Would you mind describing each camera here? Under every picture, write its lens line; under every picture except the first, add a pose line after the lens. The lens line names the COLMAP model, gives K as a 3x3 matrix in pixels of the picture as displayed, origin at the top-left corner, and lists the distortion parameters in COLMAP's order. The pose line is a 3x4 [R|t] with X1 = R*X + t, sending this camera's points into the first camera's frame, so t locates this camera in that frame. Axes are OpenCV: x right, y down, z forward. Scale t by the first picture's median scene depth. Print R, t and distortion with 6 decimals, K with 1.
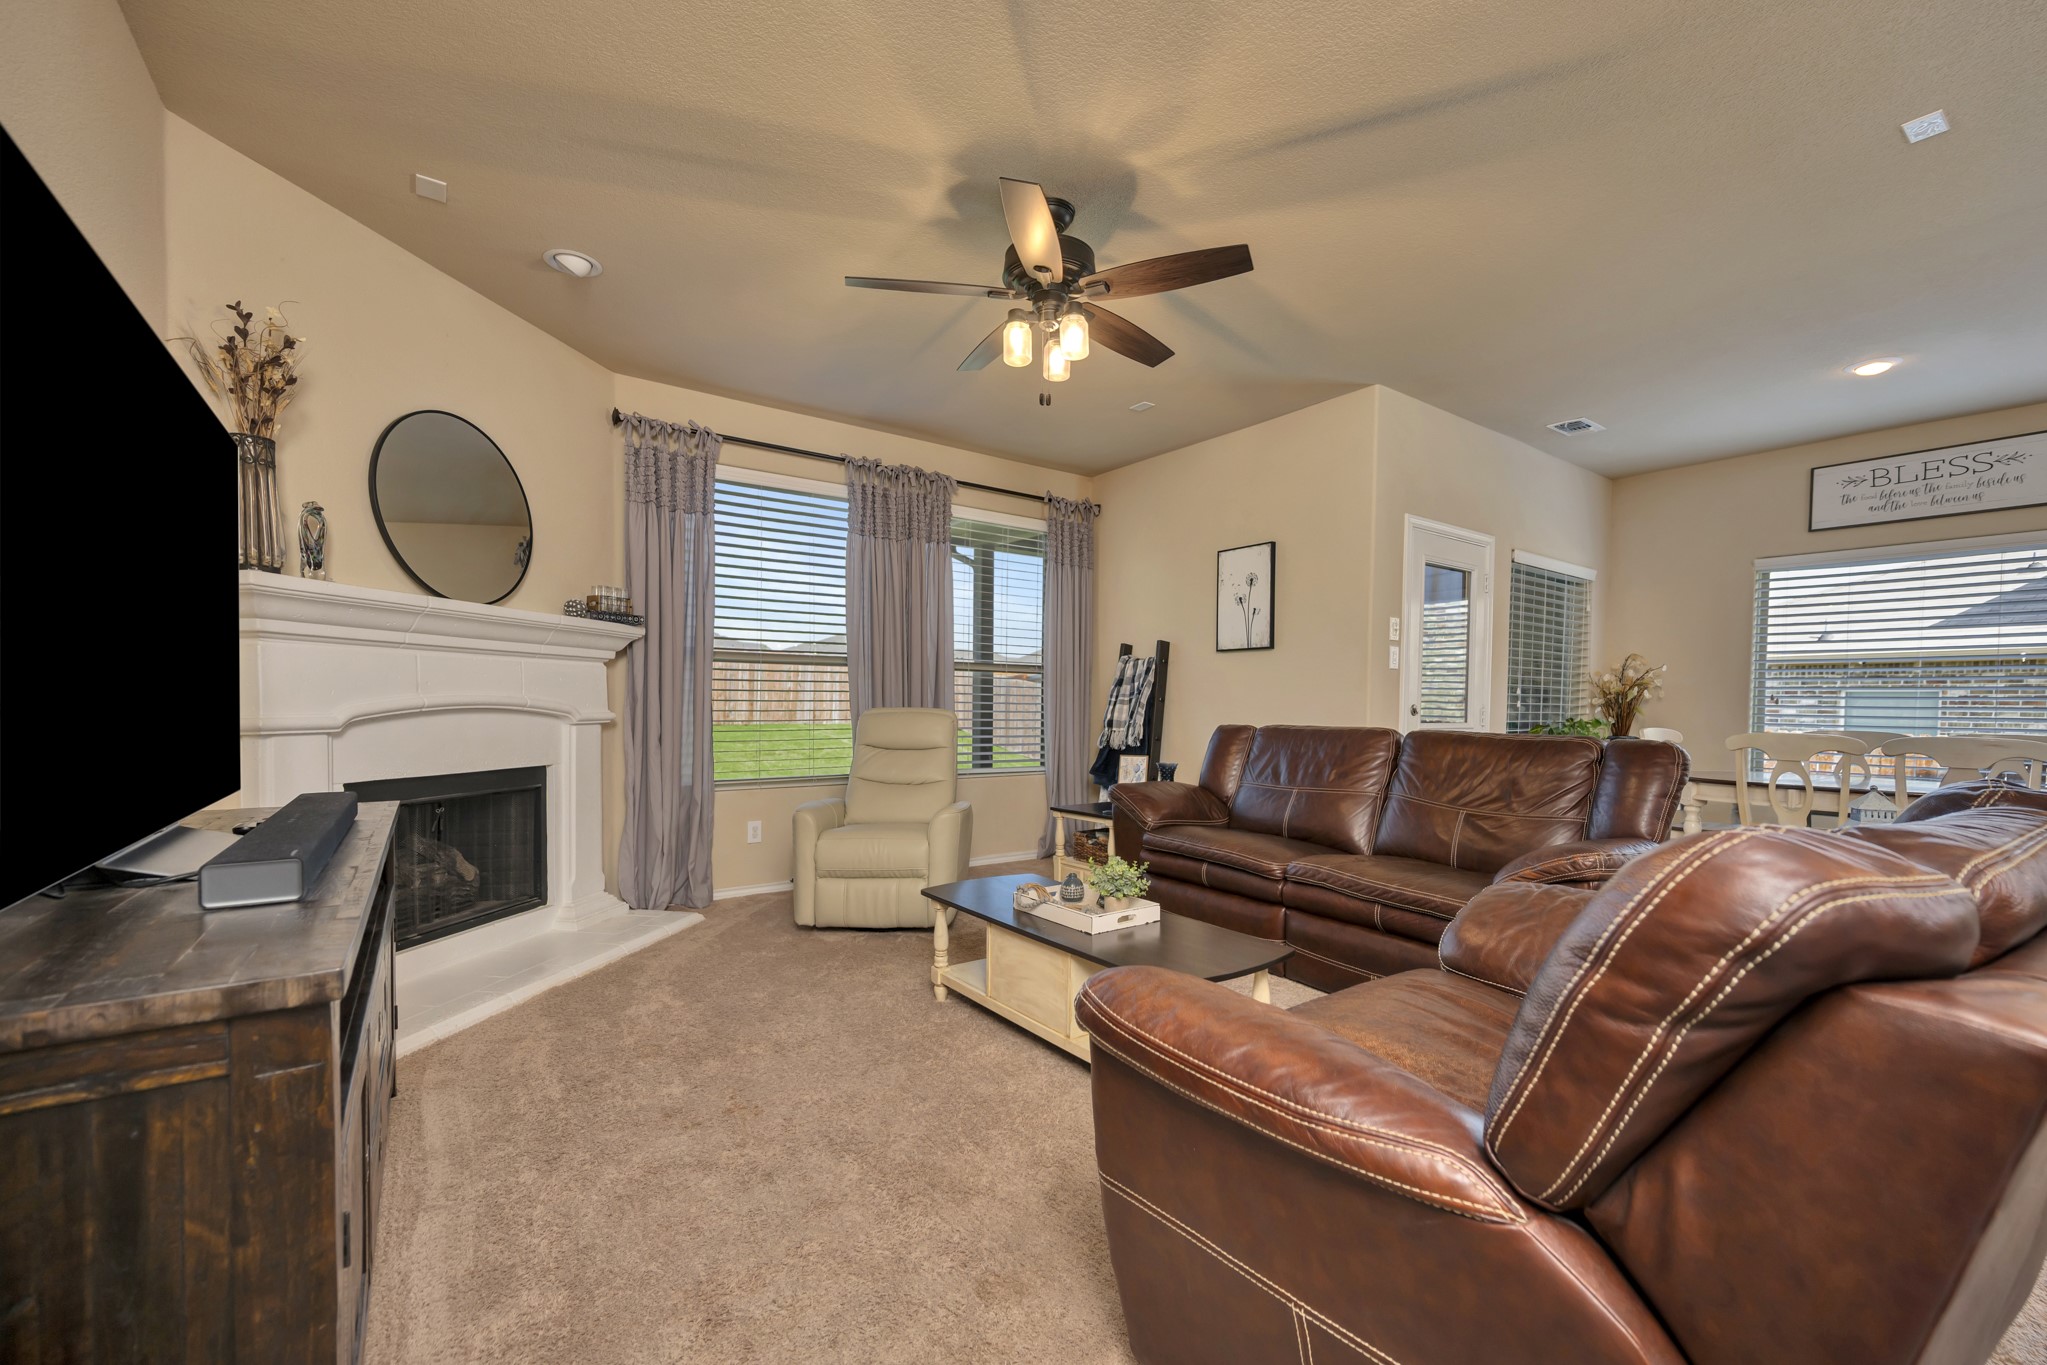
lens RADIAL K [[826.4, 0, 1029.8], [0, 826.4, 727.5], [0, 0, 1]] dist [0.000538, 0.000100]
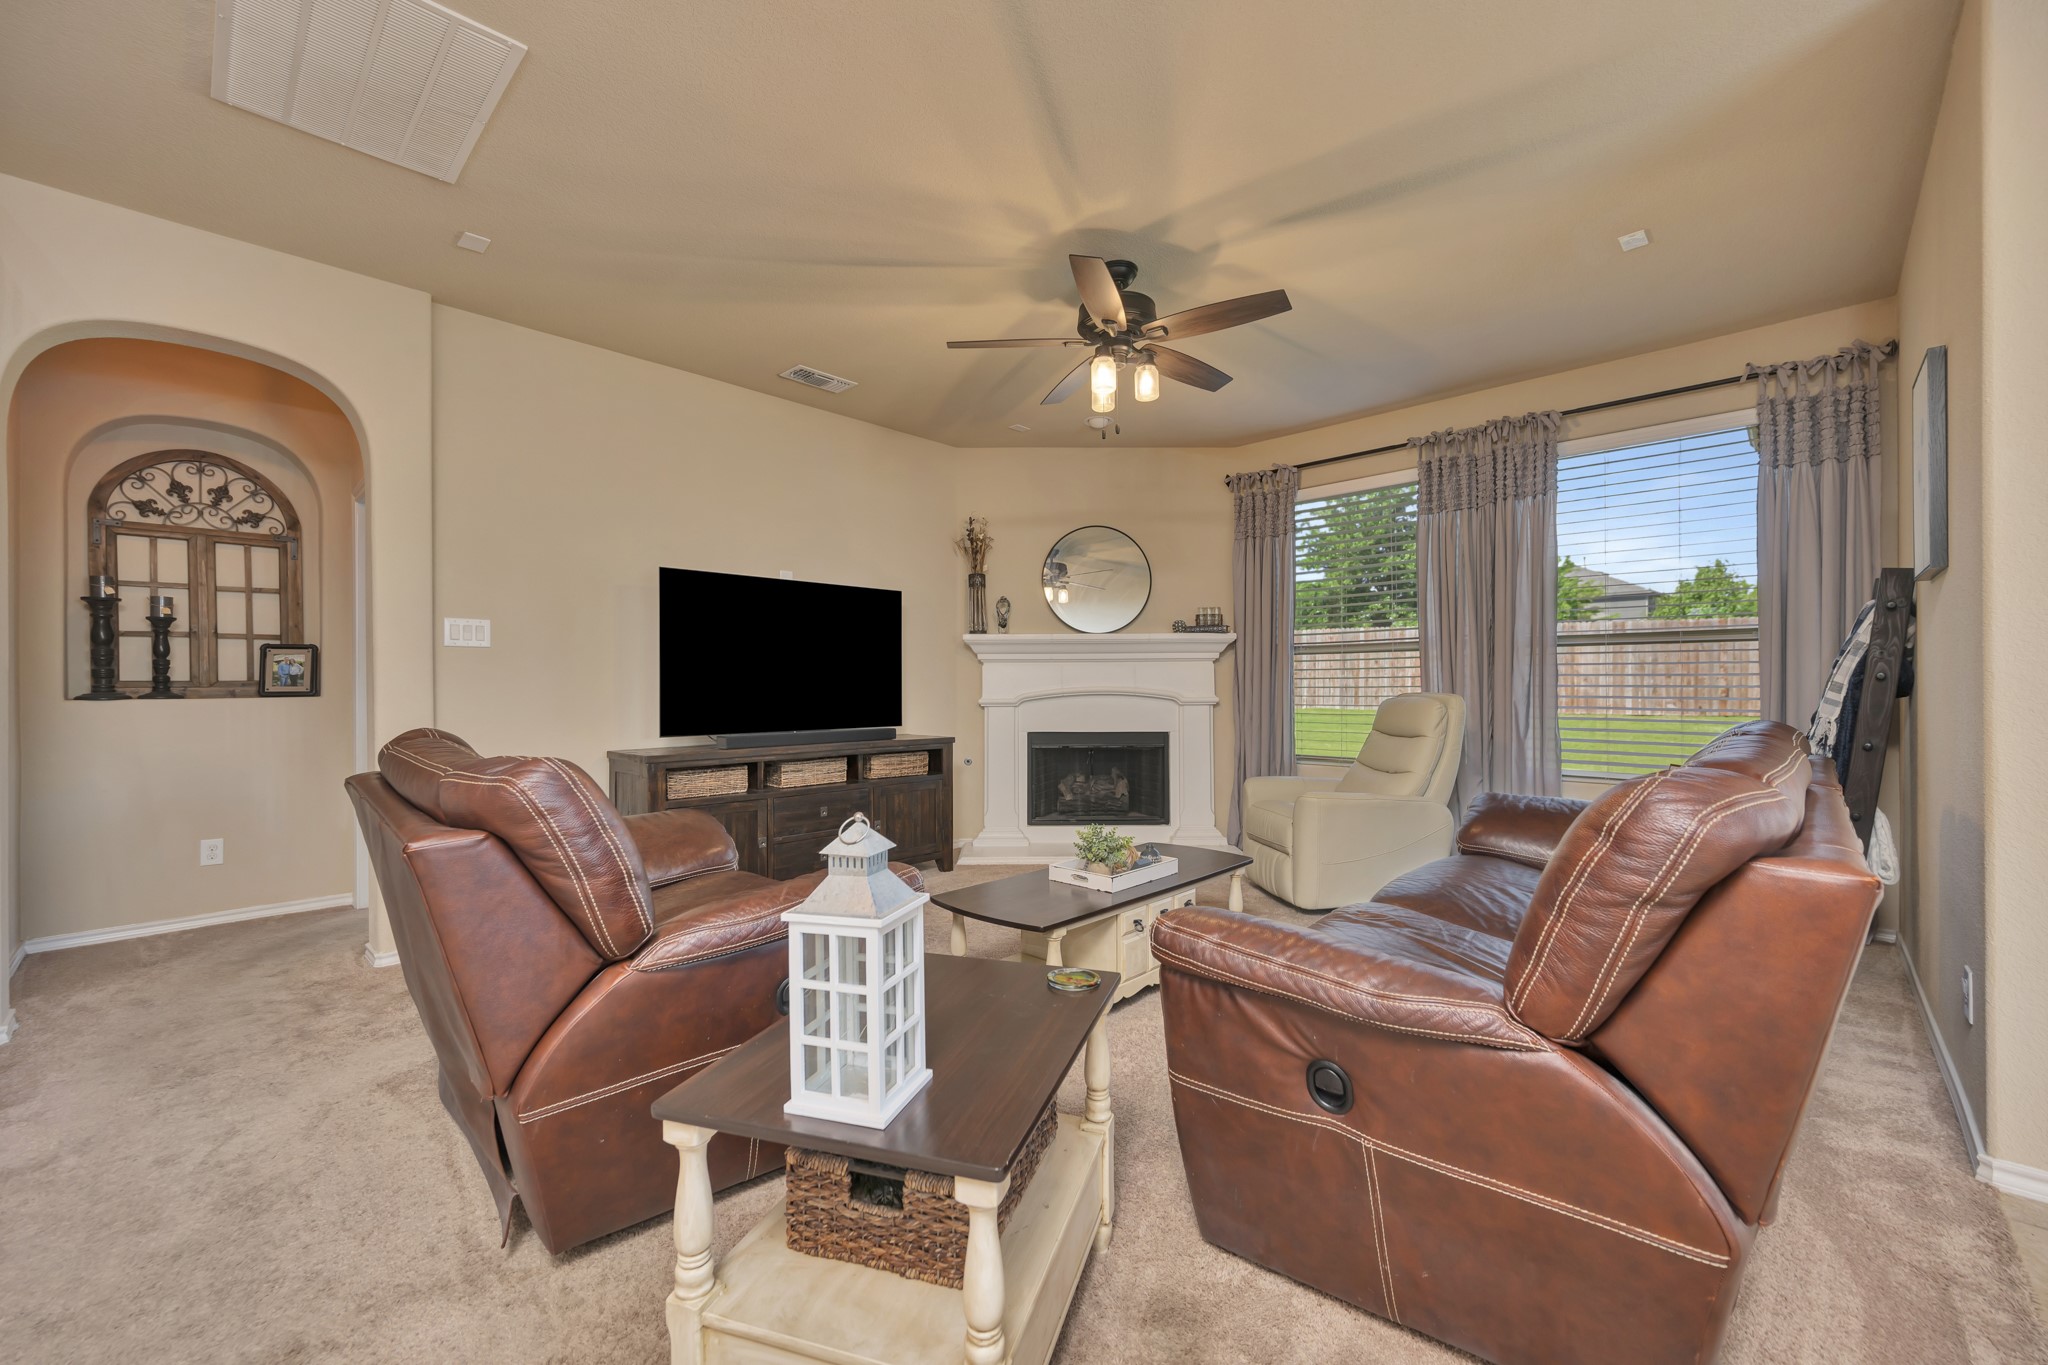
lens RADIAL K [[808.6, 0, 1033.4], [0, 808.6, 679.9], [0, 0, 1]] dist [-0.001120, 0.000022]
pose [[0.170490, -0.017910, -0.985197, 0.684047], [-0.025800, 0.999411, -0.022634, -0.007413], [0.985022, 0.029277, 0.169927, 0.421577]]
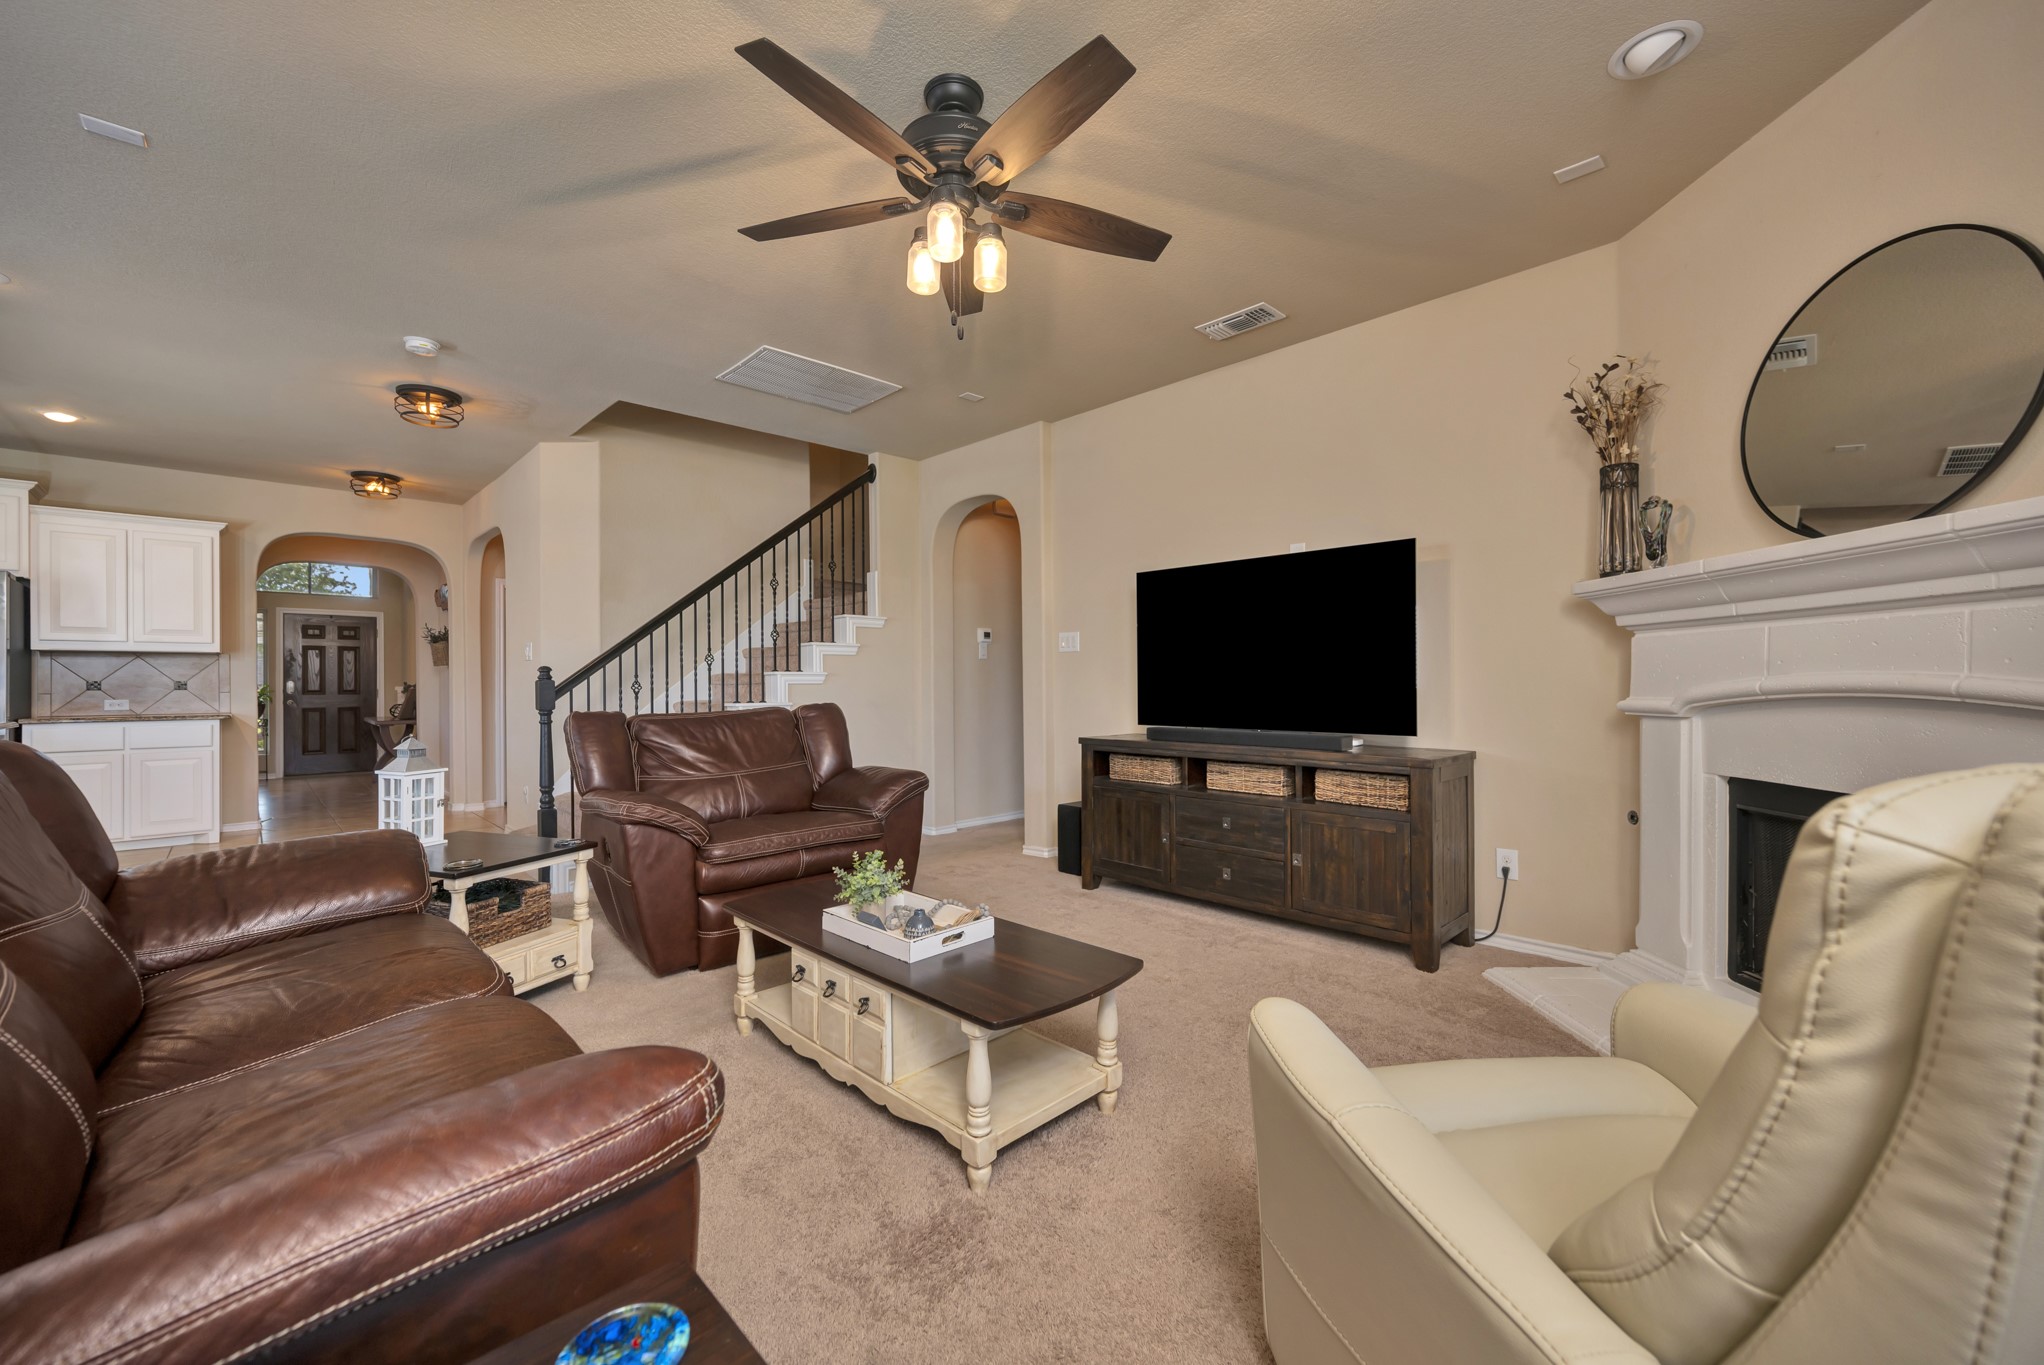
lens RADIAL K [[807.0, 0, 1031.3], [0, 807.0, 679.9], [0, 0, 1]] dist [-0.001120, 0.000022]
pose [[-0.990365, -0.004674, -0.138402, 0.041533], [-0.008498, 0.999598, 0.027054, -0.033566], [0.138219, 0.027970, -0.990007, 1.099986]]
